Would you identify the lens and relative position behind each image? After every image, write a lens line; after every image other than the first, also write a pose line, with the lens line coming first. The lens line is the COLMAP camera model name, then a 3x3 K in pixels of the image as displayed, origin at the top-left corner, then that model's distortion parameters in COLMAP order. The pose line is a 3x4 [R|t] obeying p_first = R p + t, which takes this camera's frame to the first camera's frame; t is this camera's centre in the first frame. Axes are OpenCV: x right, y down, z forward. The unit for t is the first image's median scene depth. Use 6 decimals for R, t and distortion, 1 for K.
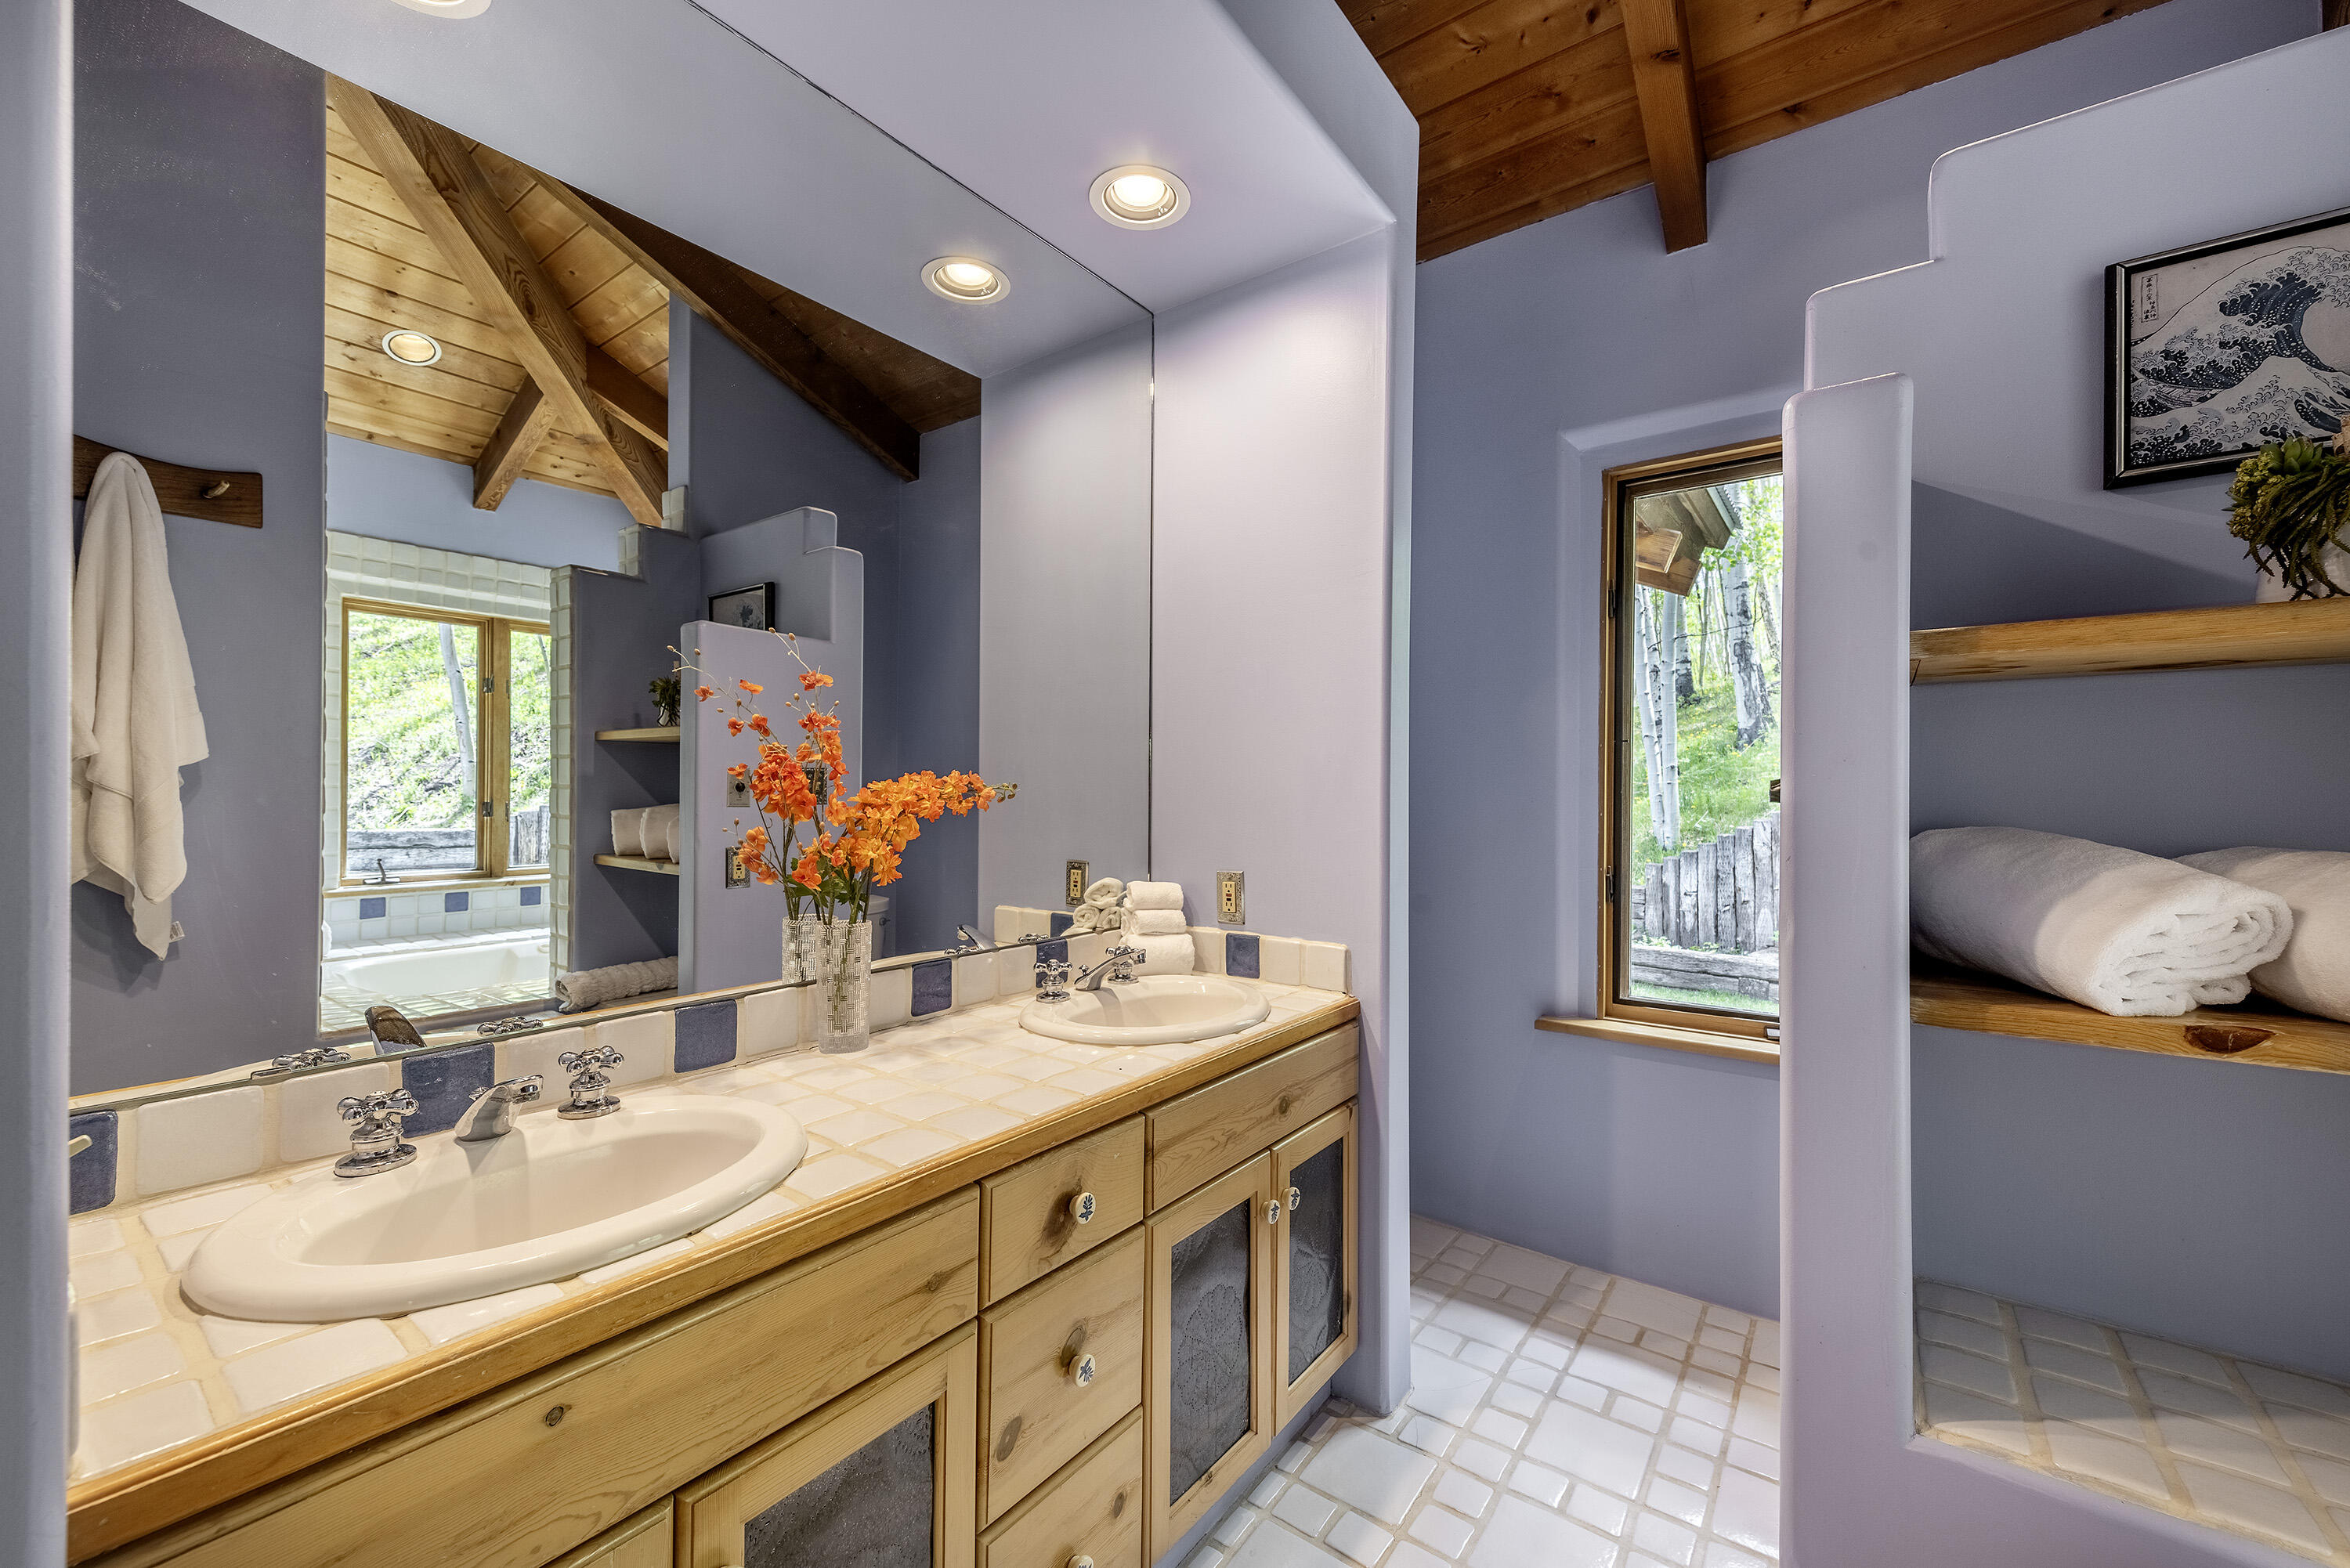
lens RADIAL K [[934.5, 0, 1192.5], [0, 934.5, 790.9], [0, 0, 1]] dist [0.013339, -0.004514]
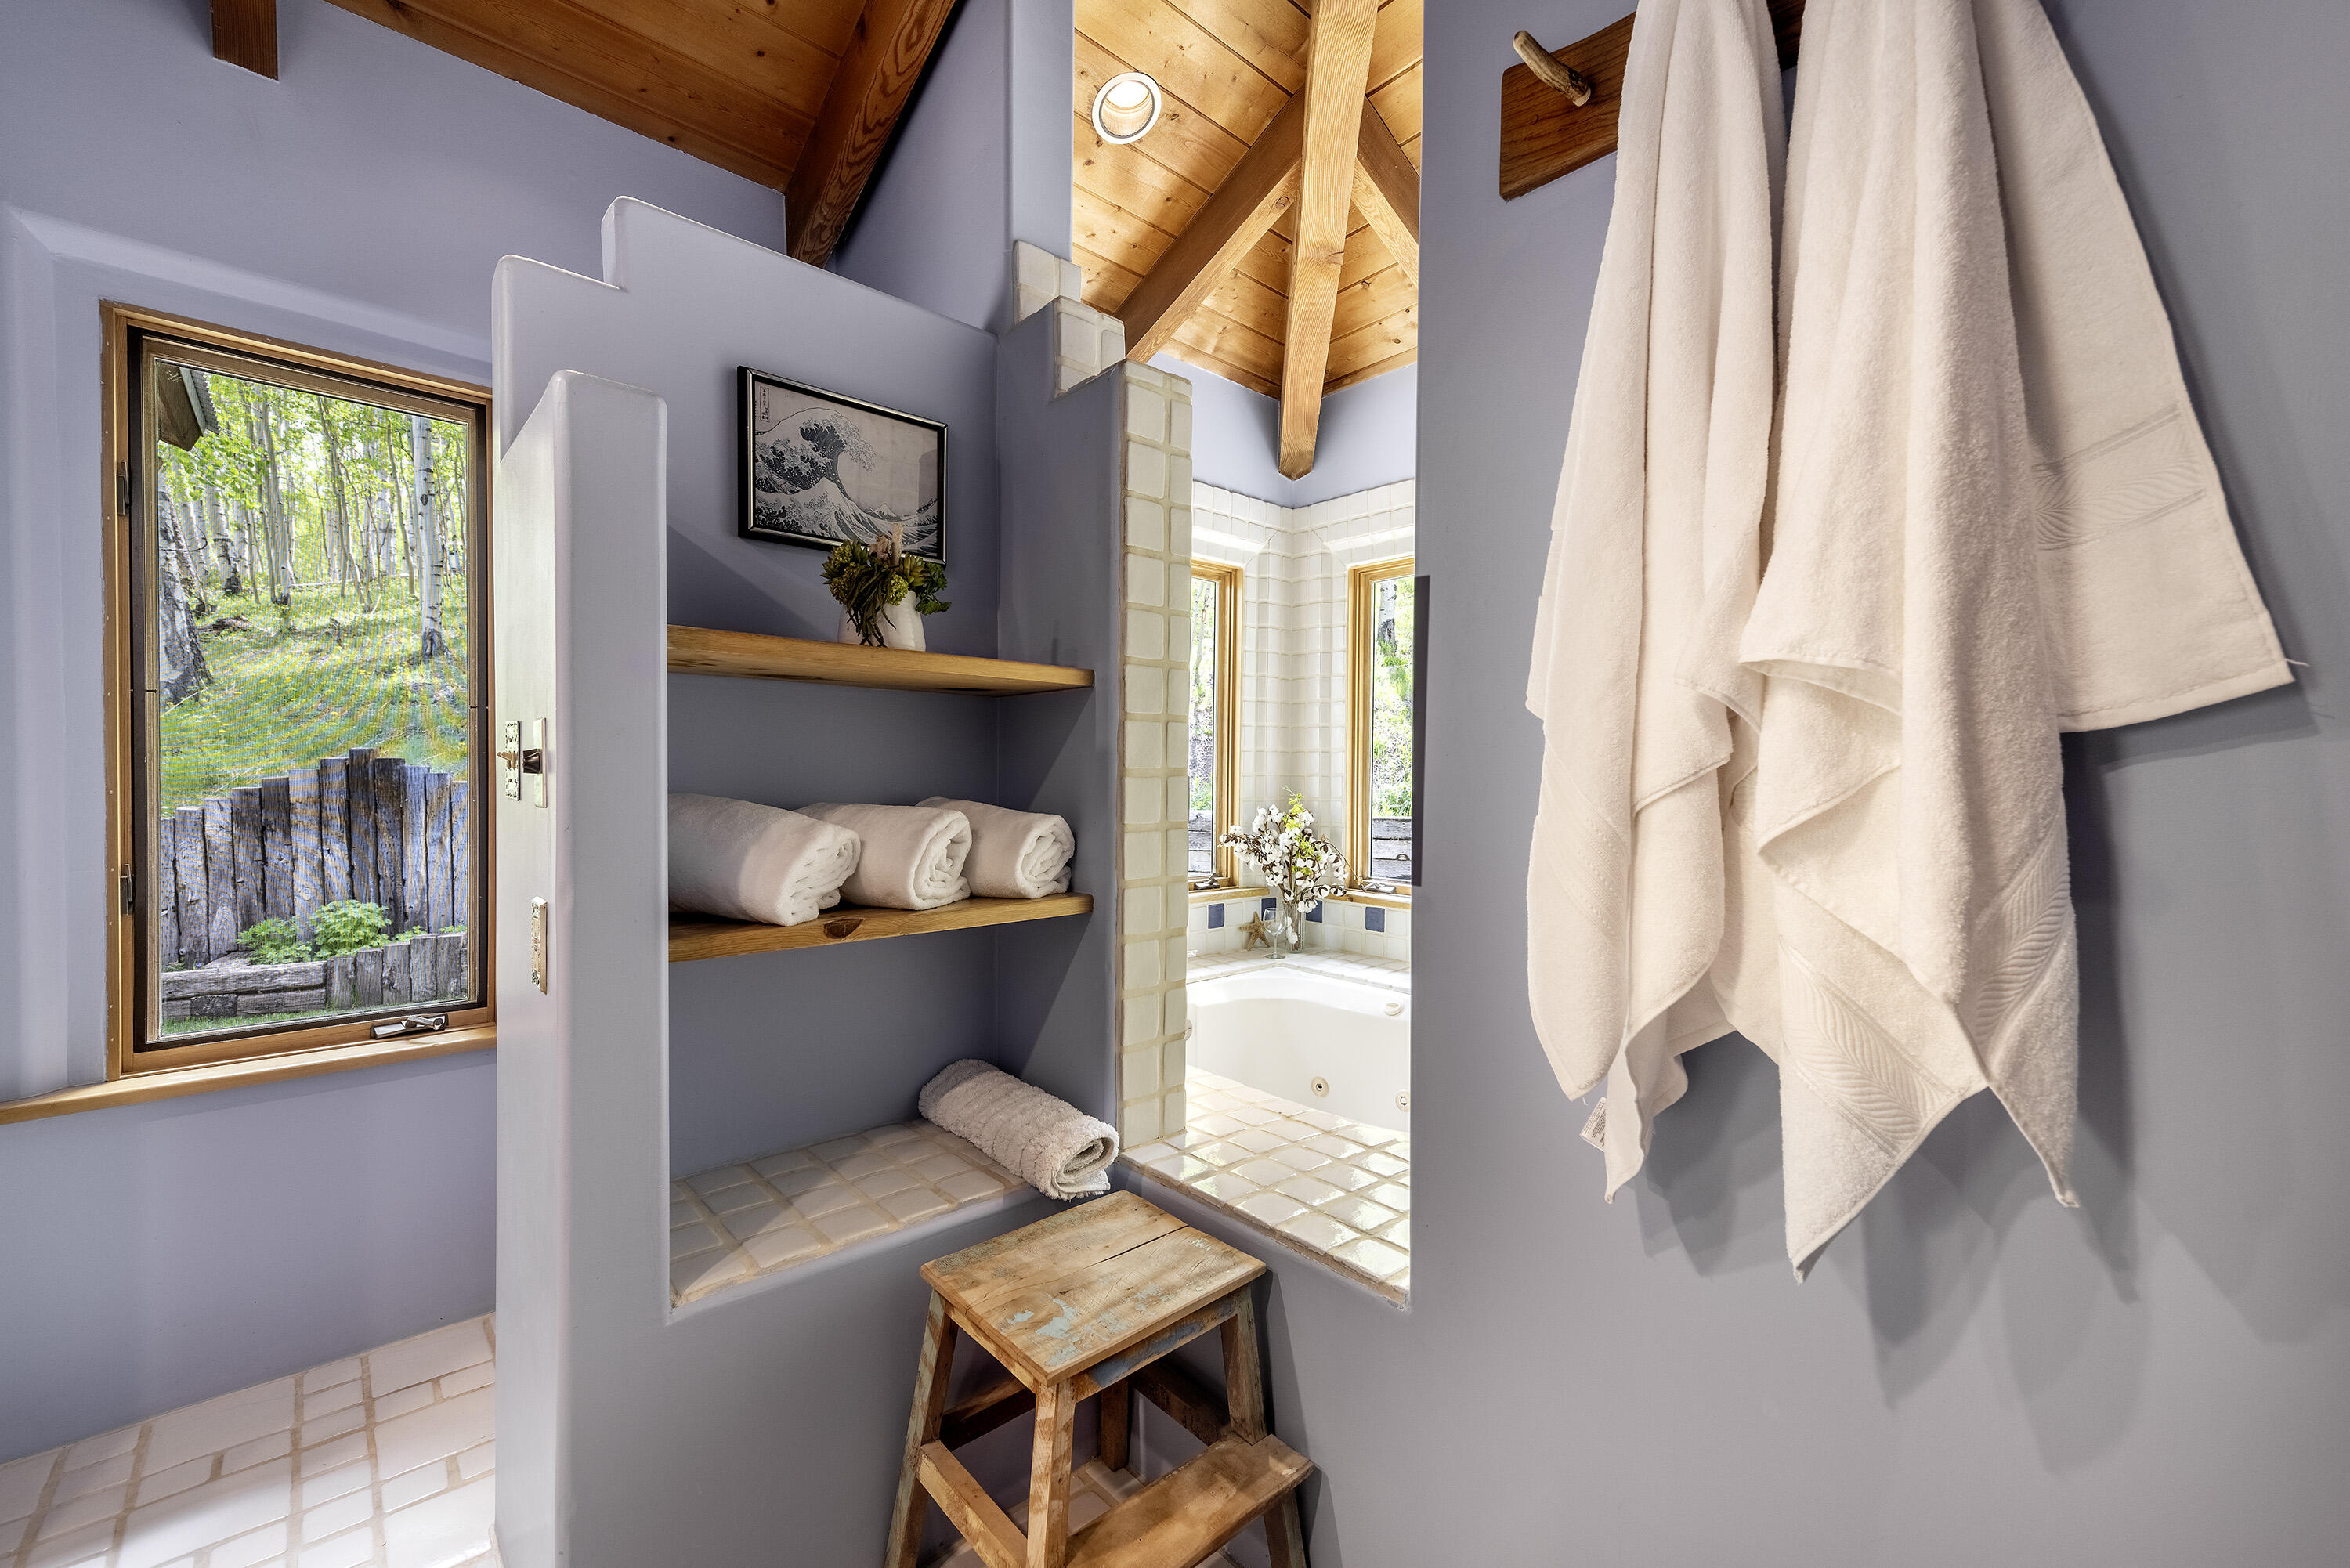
lens RADIAL K [[934.5, 0, 1192.8], [0, 934.5, 796.6], [0, 0, 1]] dist [0.013339, -0.004514]
pose [[0.187019, -0.023266, 0.982081, -0.225012], [-0.009355, 0.999632, 0.025463, 0.005128], [-0.982312, -0.013950, 0.186732, 0.134323]]
